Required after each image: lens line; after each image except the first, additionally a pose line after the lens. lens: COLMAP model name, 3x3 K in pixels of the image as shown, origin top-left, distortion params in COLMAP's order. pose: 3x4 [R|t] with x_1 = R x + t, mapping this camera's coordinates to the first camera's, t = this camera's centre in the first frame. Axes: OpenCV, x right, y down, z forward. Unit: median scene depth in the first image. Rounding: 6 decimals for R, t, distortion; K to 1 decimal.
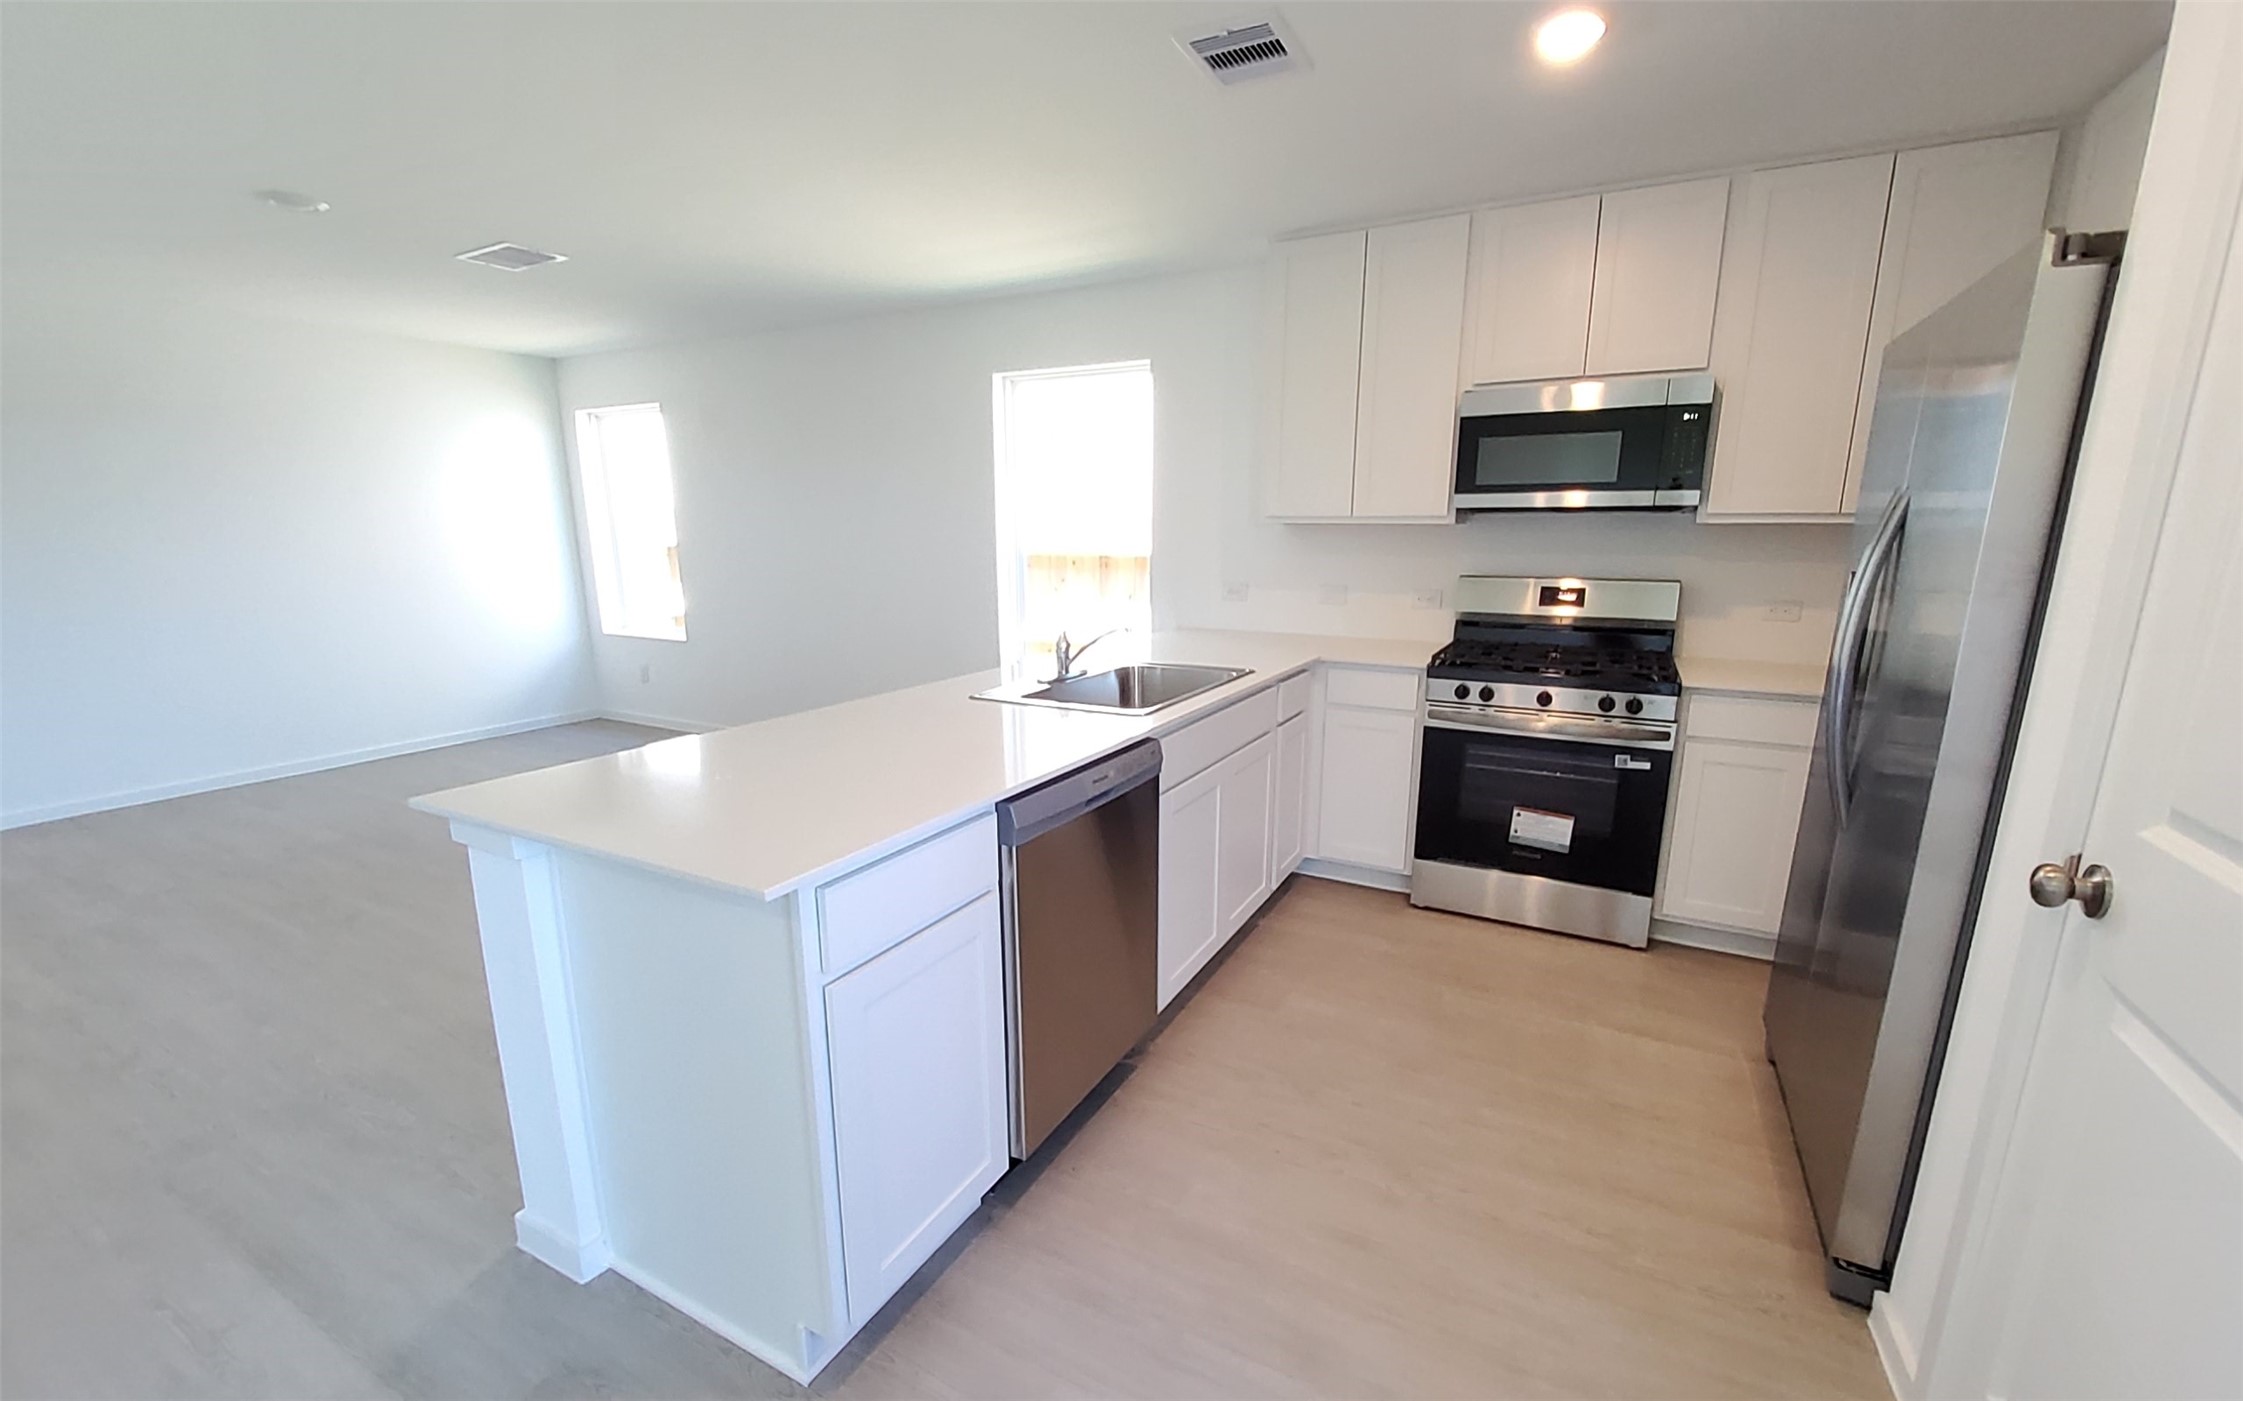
lens RADIAL K [[892.1, 0, 1144.7], [0, 892.1, 735.6], [0, 0, 1]] dist [-0.002267, -0.002604]
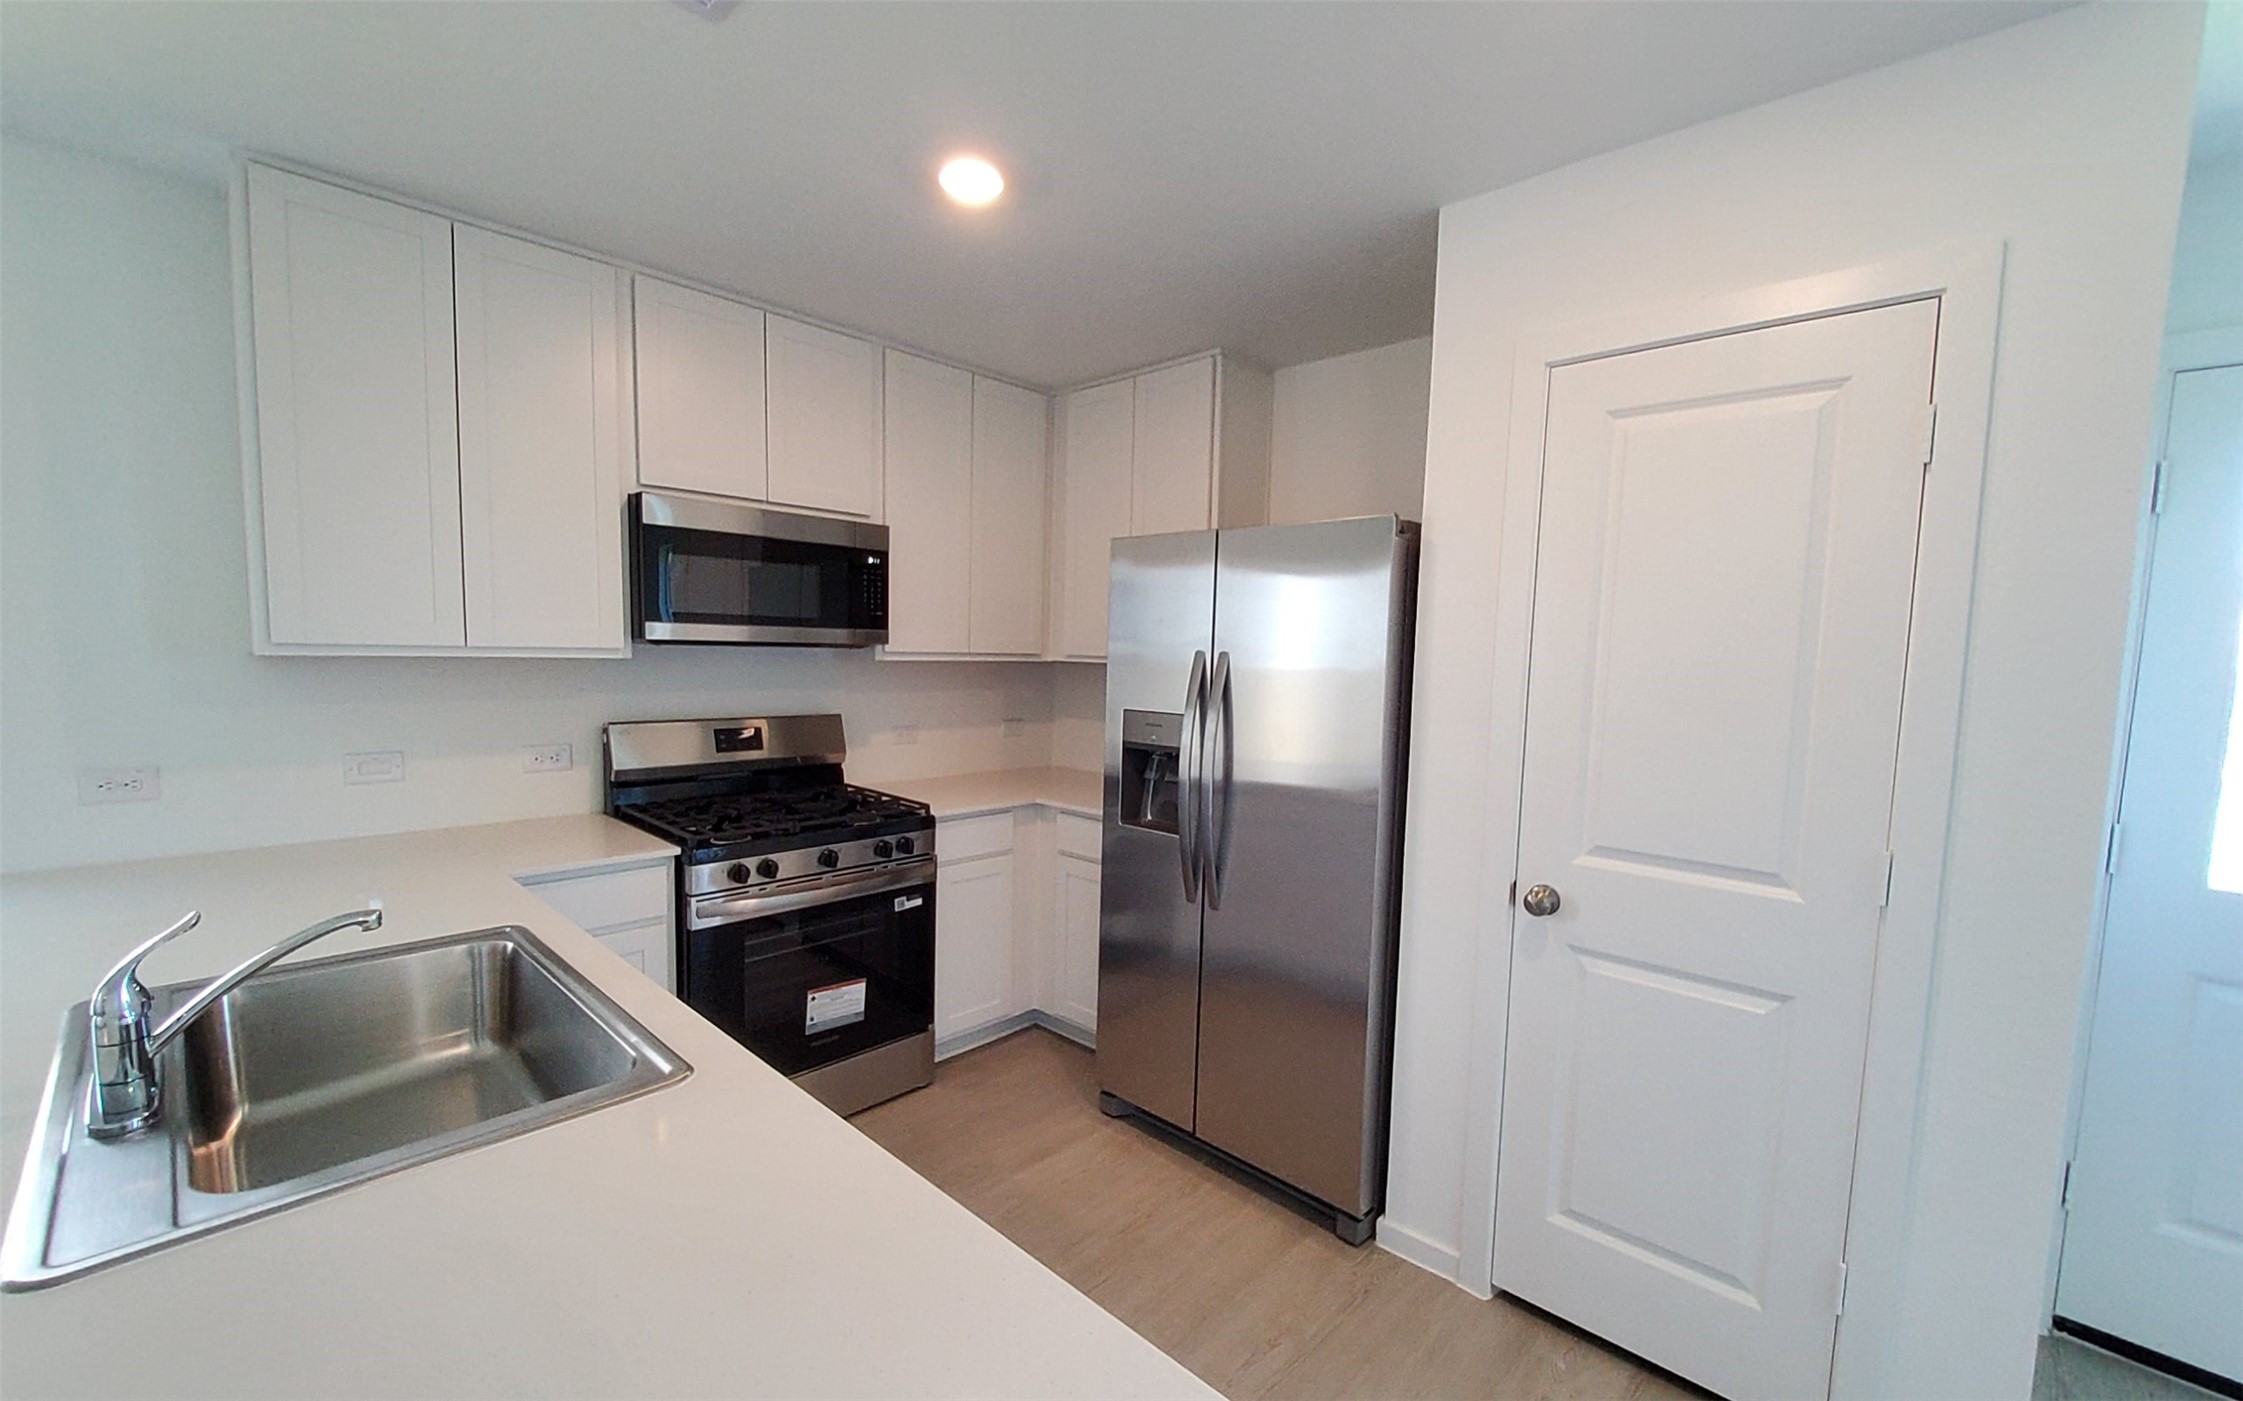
lens RADIAL K [[892.1, 0, 1134.4], [0, 892.1, 729.9], [0, 0, 1]] dist [-0.002267, -0.002604]
pose [[0.268199, -0.085387, 0.959572, -0.294836], [0.192009, 0.980817, 0.033611, -0.133680], [-0.944035, 0.175232, 0.279449, 0.433228]]
